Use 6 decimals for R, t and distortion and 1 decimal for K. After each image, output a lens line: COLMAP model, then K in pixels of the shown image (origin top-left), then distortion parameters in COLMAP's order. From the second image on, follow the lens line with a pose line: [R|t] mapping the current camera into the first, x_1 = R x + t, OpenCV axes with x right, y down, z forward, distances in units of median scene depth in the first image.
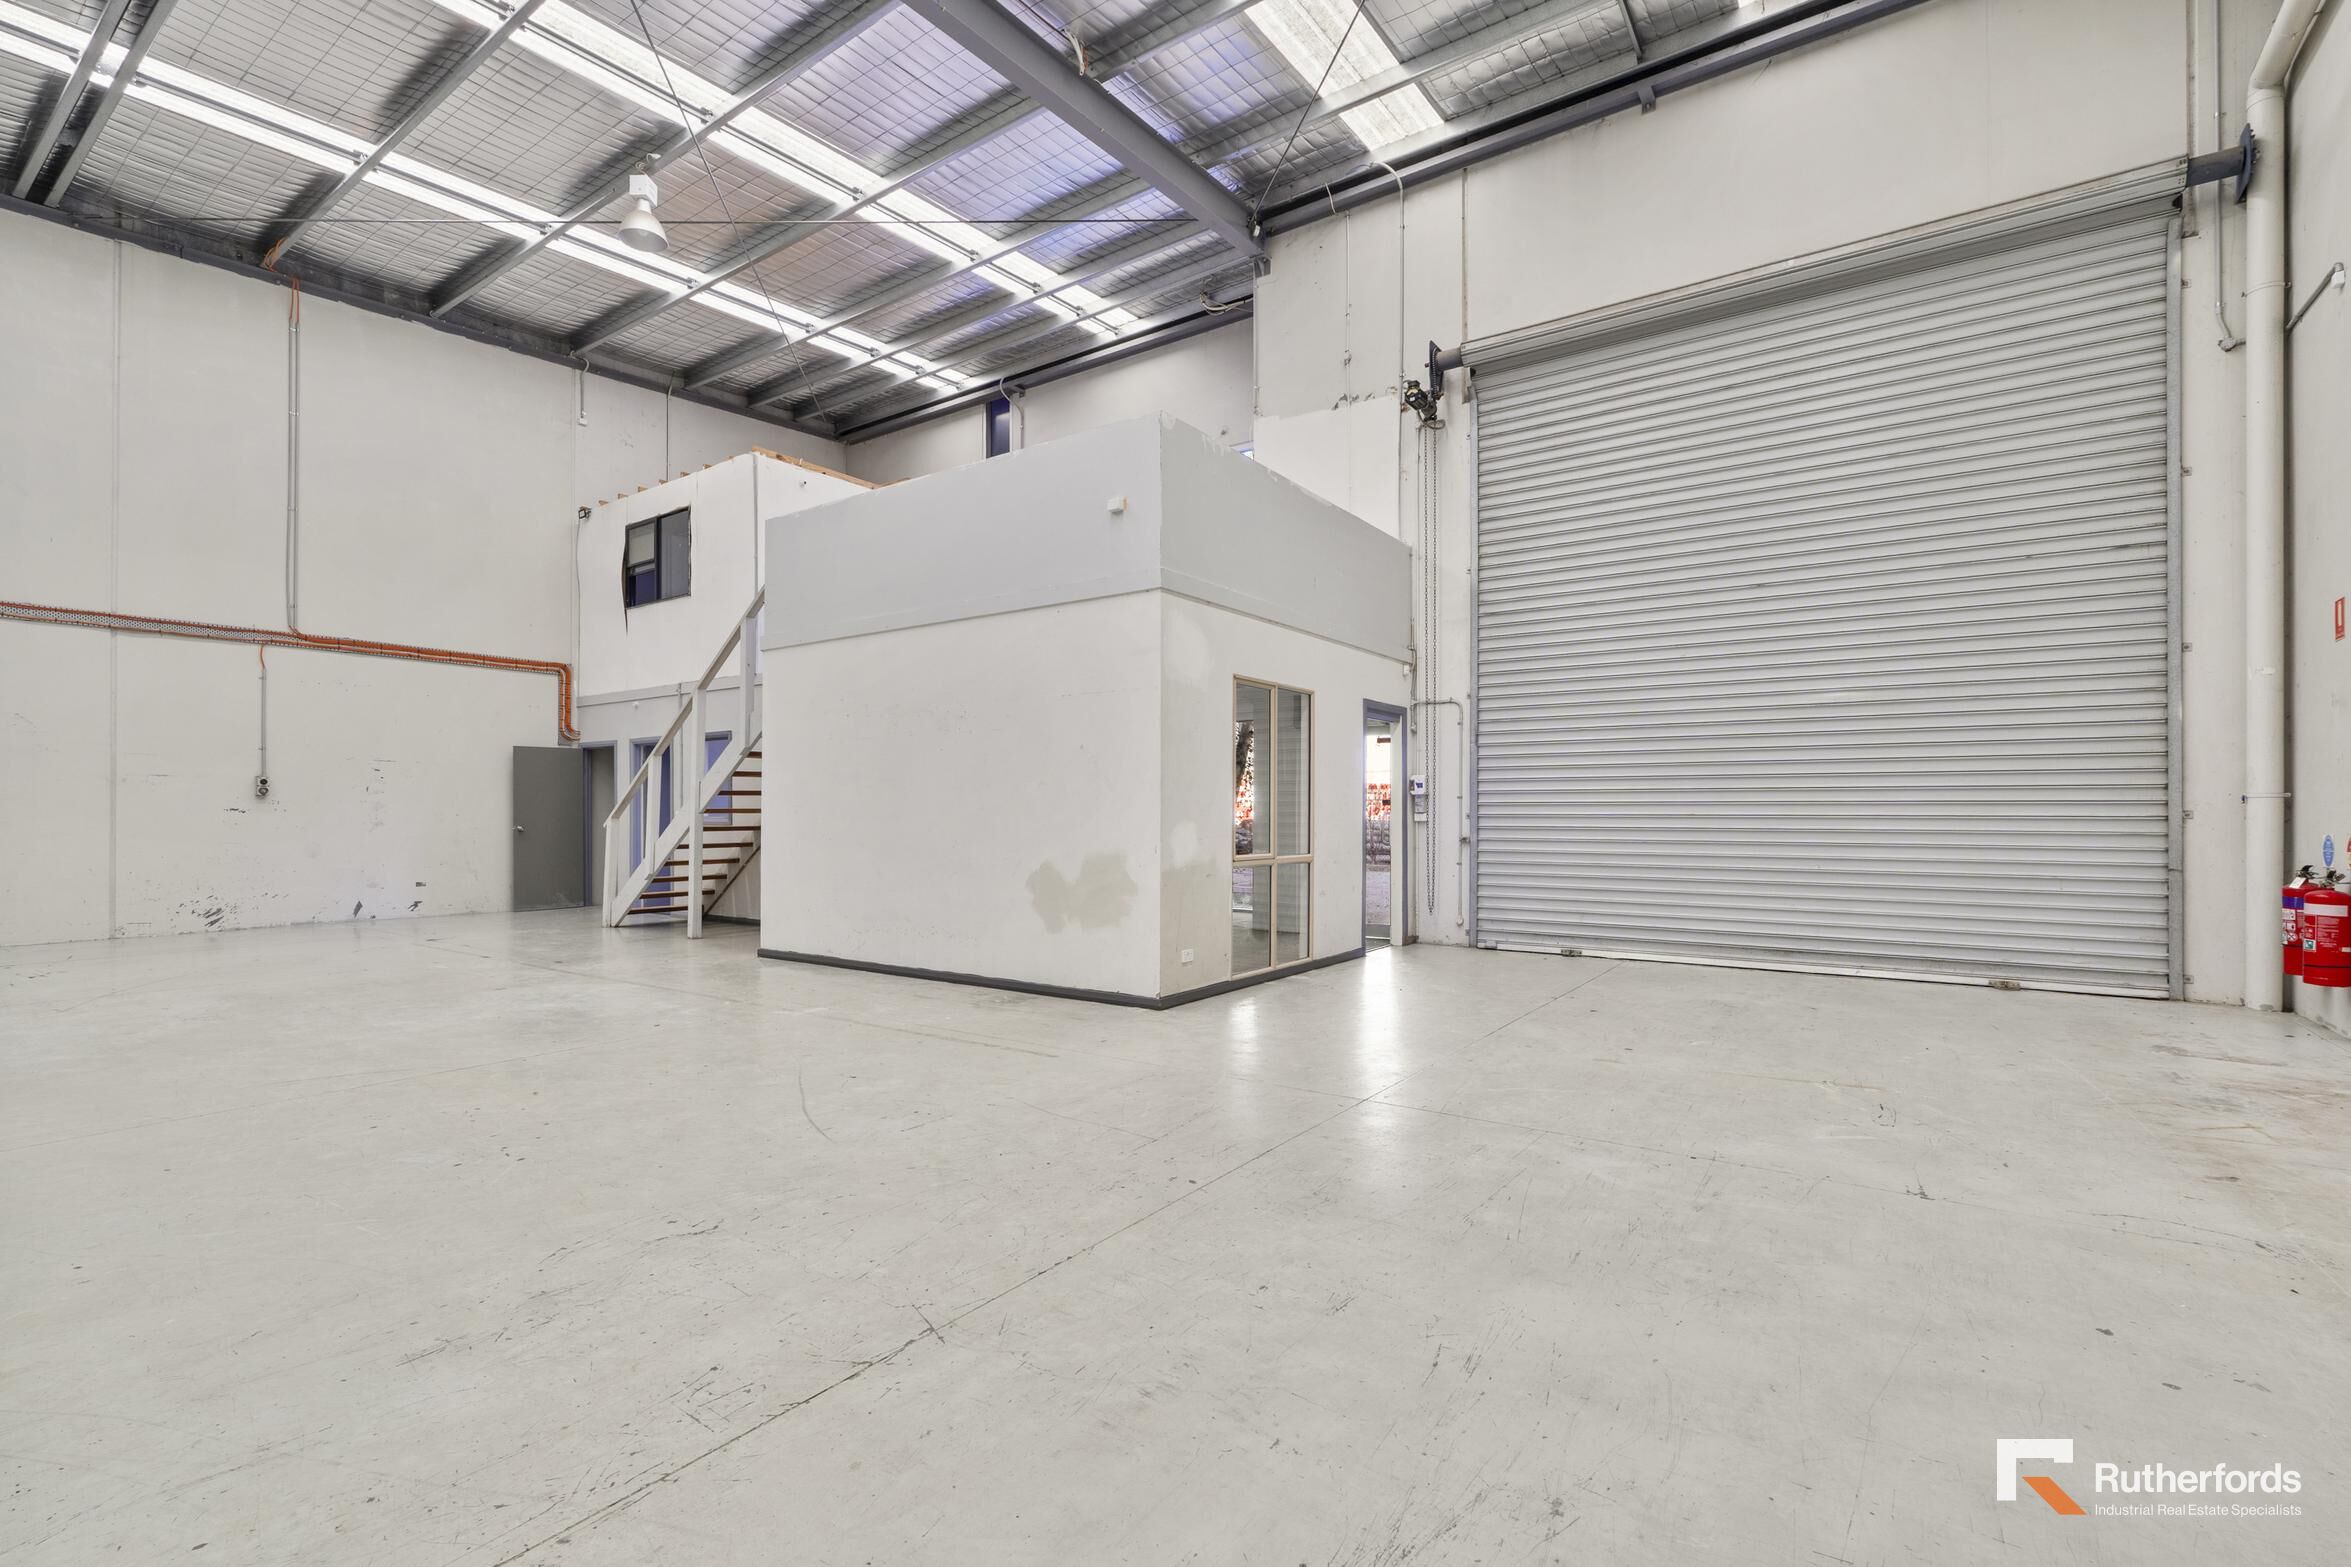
lens RADIAL K [[1048.0, 0, 1197.1], [0, 1048.0, 813.0], [0, 0, 1]] dist [-0.005932, 0.001591]
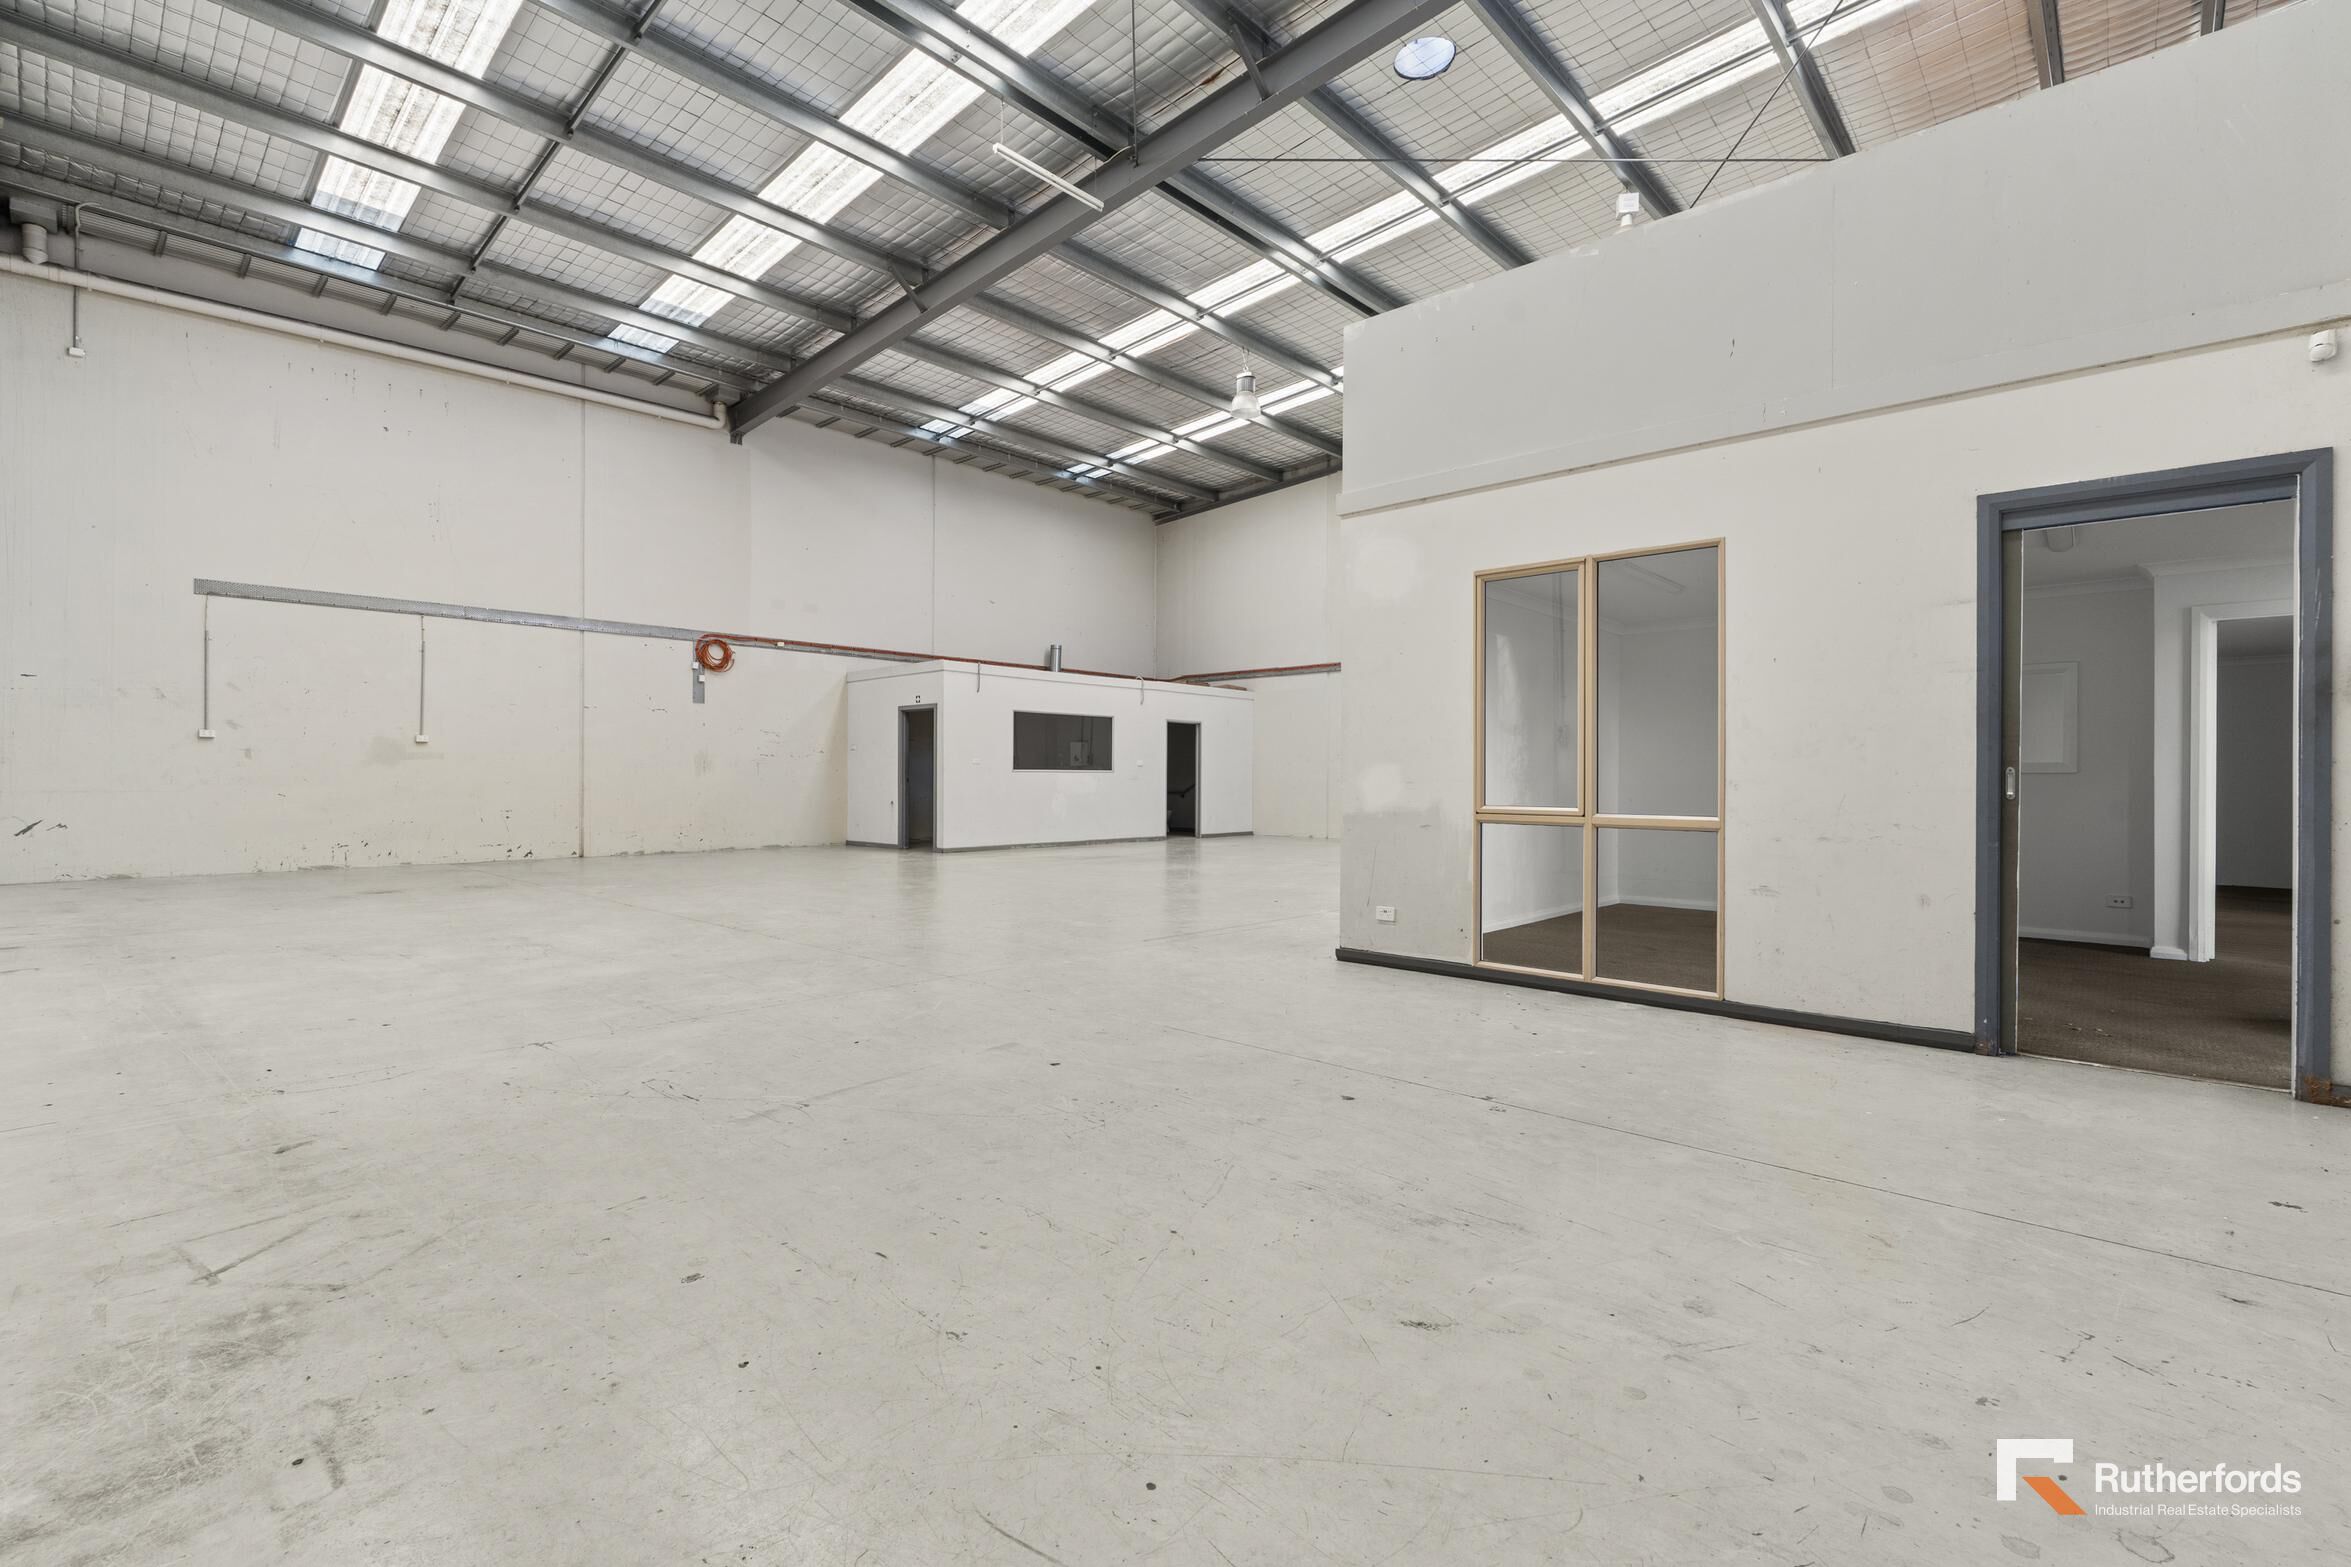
lens RADIAL K [[1048.0, 0, 1157.2], [0, 1048.0, 773.5], [0, 0, 1]] dist [-0.005932, 0.001591]
pose [[-0.160002, -0.005553, -0.987101, 0.621864], [-0.009329, 0.999948, -0.004113, 0.016760], [0.987073, 0.008551, -0.160046, 0.663827]]
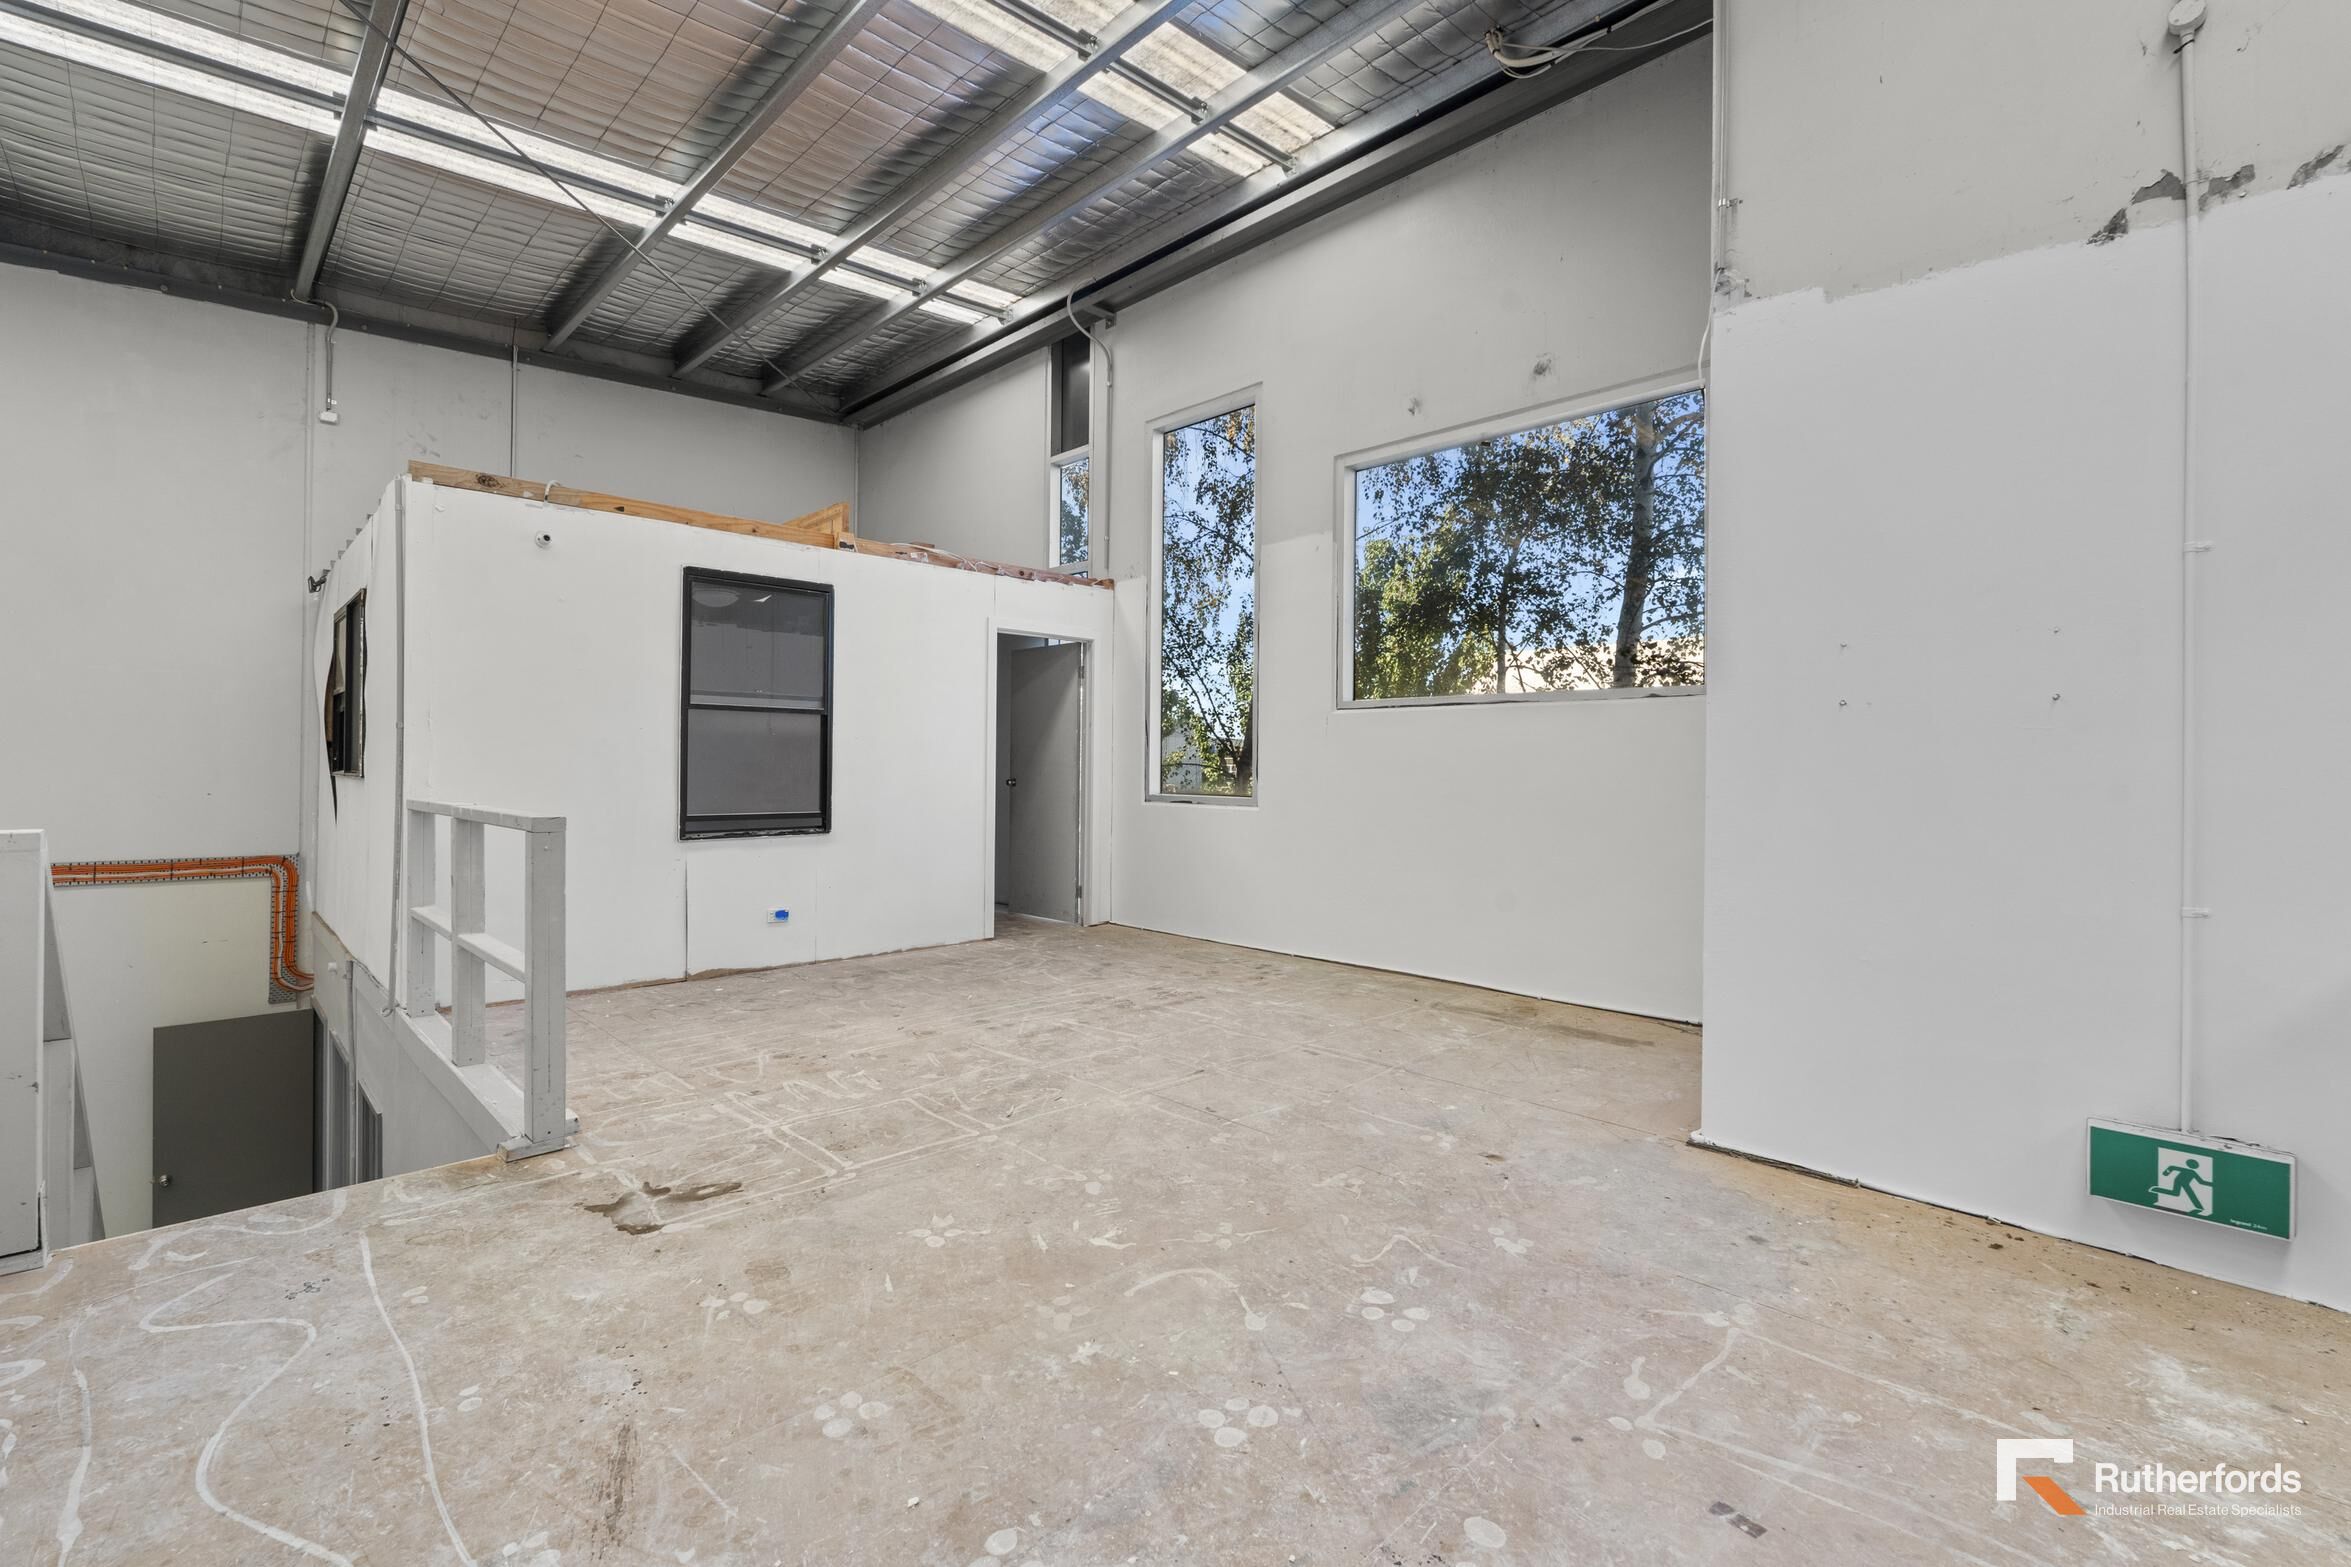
lens RADIAL K [[1048.0, 0, 1179.6], [0, 1048.0, 779.7], [0, 0, 1]] dist [-0.005932, 0.001591]
pose [[0.980281, 0.017793, -0.196807, -0.038926], [-0.016462, 0.999829, 0.008400, -0.270583], [0.196923, -0.004994, 0.980406, 0.759253]]
